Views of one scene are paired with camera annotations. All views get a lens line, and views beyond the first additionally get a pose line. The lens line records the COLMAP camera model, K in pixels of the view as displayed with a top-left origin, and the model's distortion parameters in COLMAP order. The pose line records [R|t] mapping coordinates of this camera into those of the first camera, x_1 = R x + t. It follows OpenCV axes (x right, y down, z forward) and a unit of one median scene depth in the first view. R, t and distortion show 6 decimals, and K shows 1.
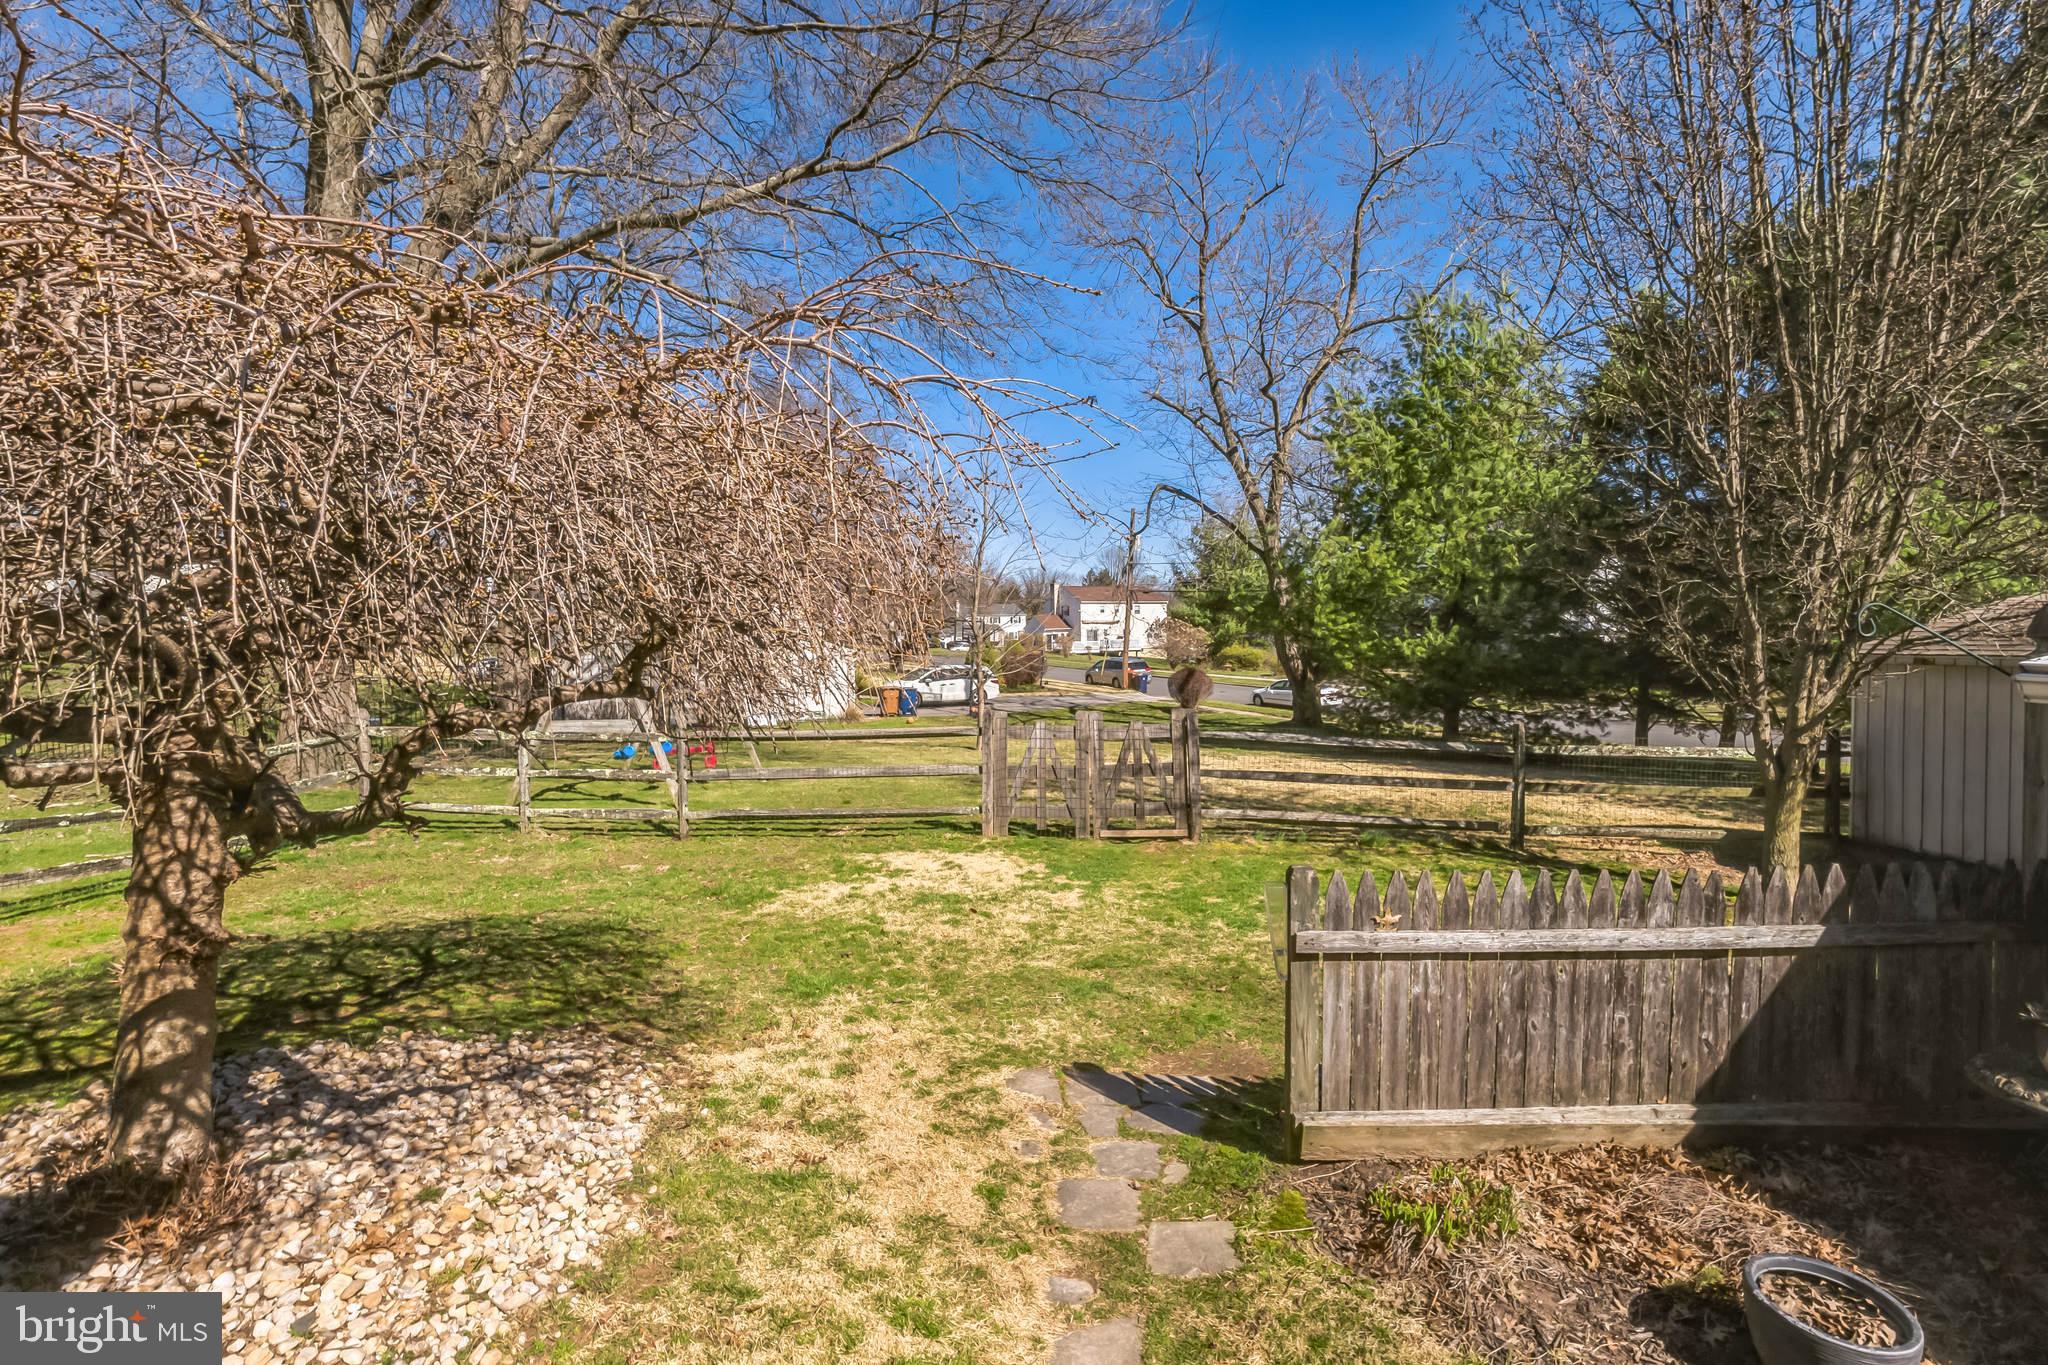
lens RADIAL K [[940.2, 0, 1020.7], [0, 940.2, 670.5], [0, 0, 1]] dist [-0.018694, 0.002825]
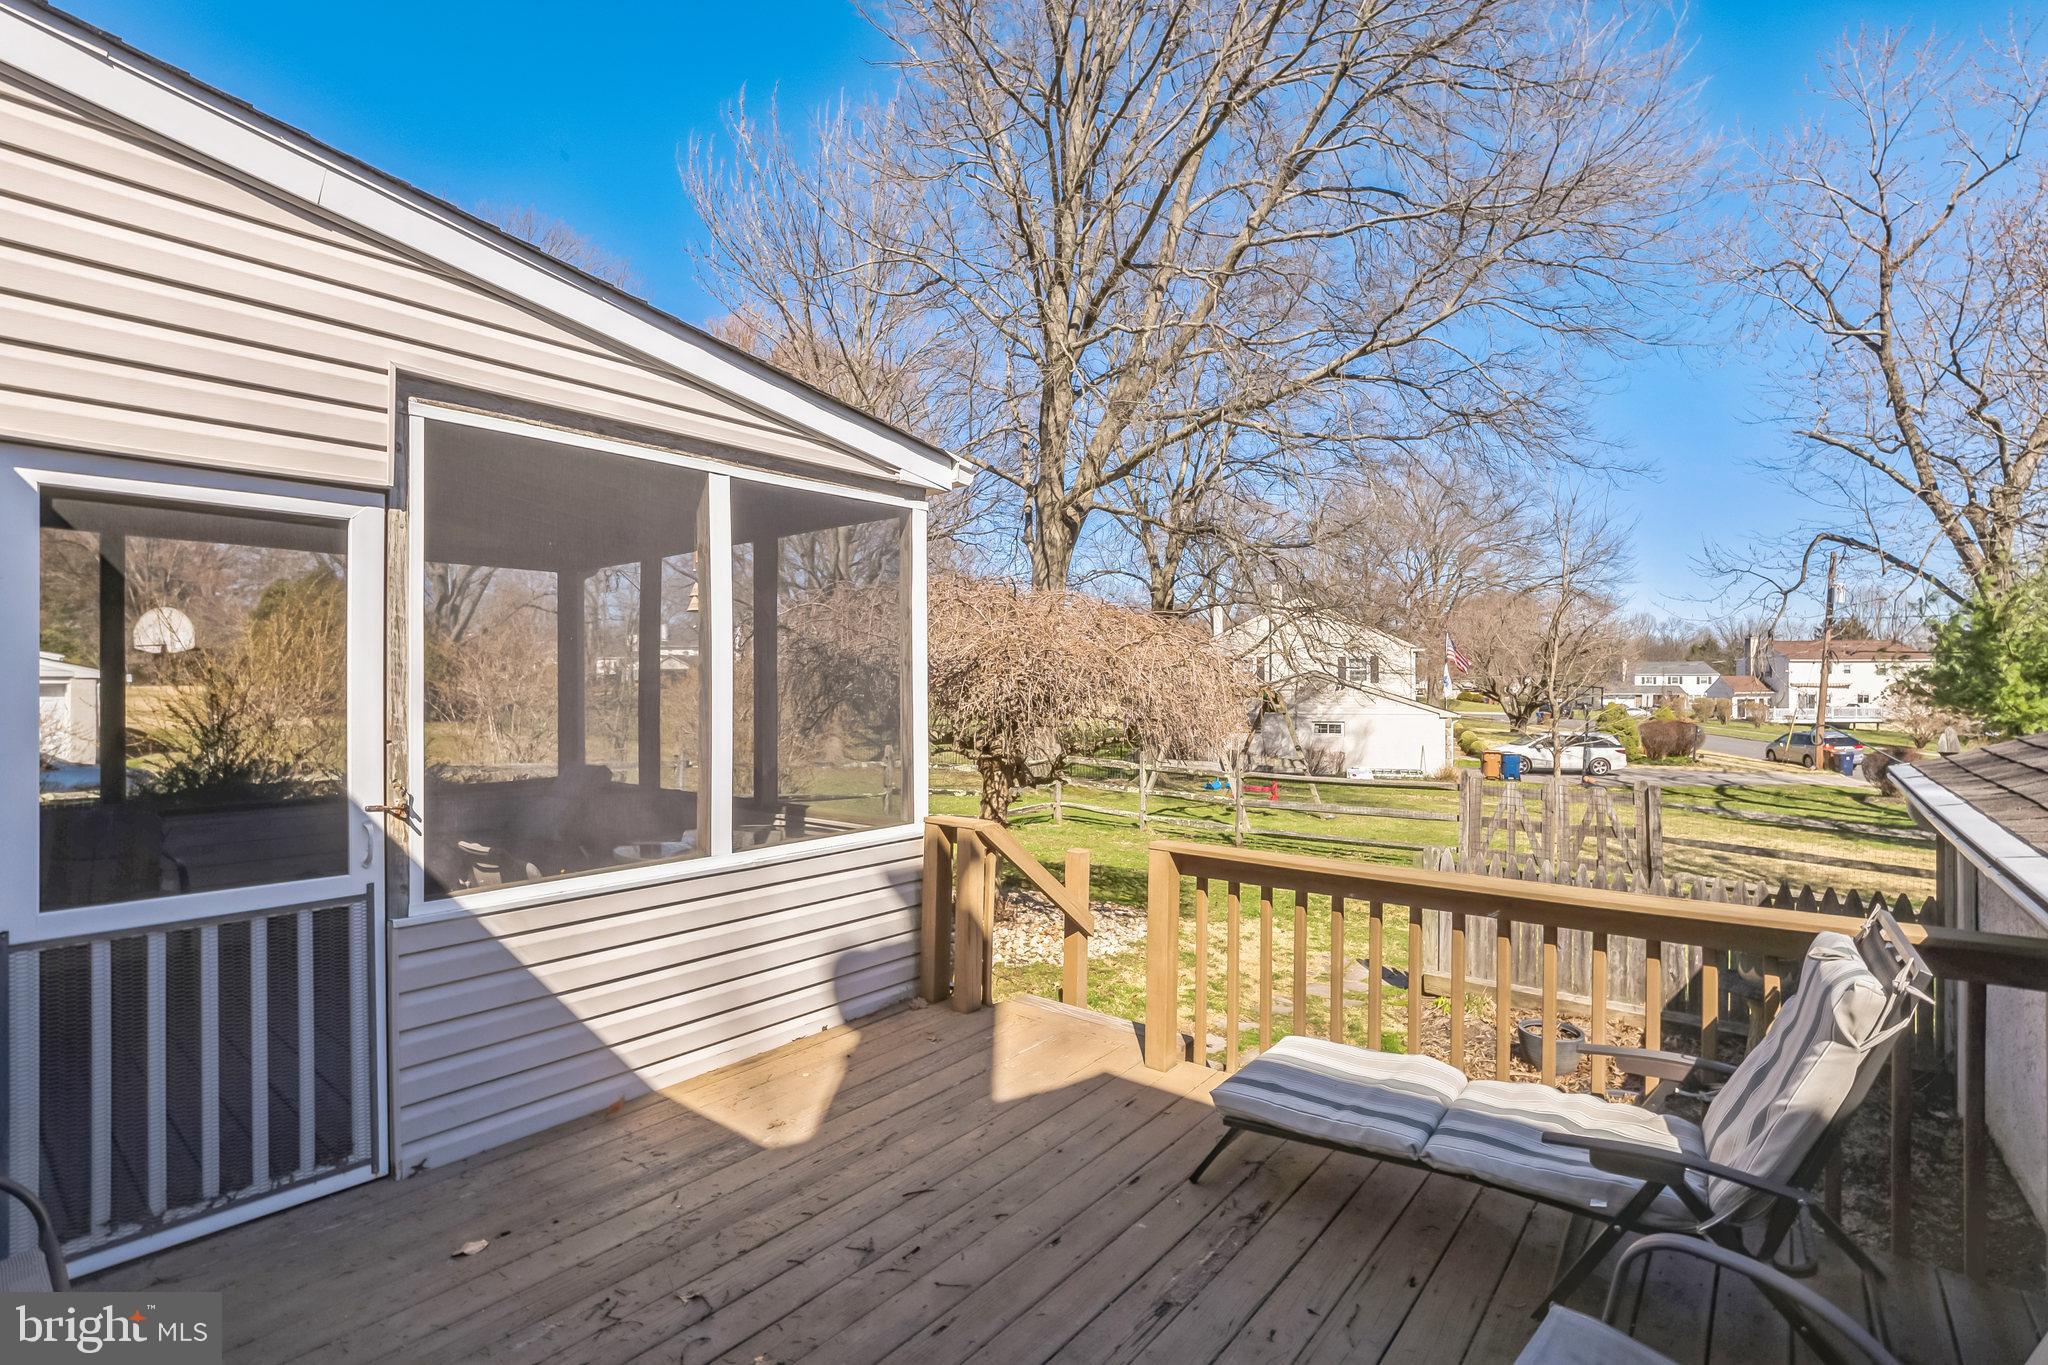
lens RADIAL K [[940.2, 0, 1023.6], [0, 940.2, 683.3], [0, 0, 1]] dist [-0.018694, 0.002825]
pose [[0.790777, 0.012138, -0.611984, 0.092195], [-0.039505, 0.998731, -0.031238, -0.004260], [0.610828, 0.048879, 0.790253, -0.125065]]
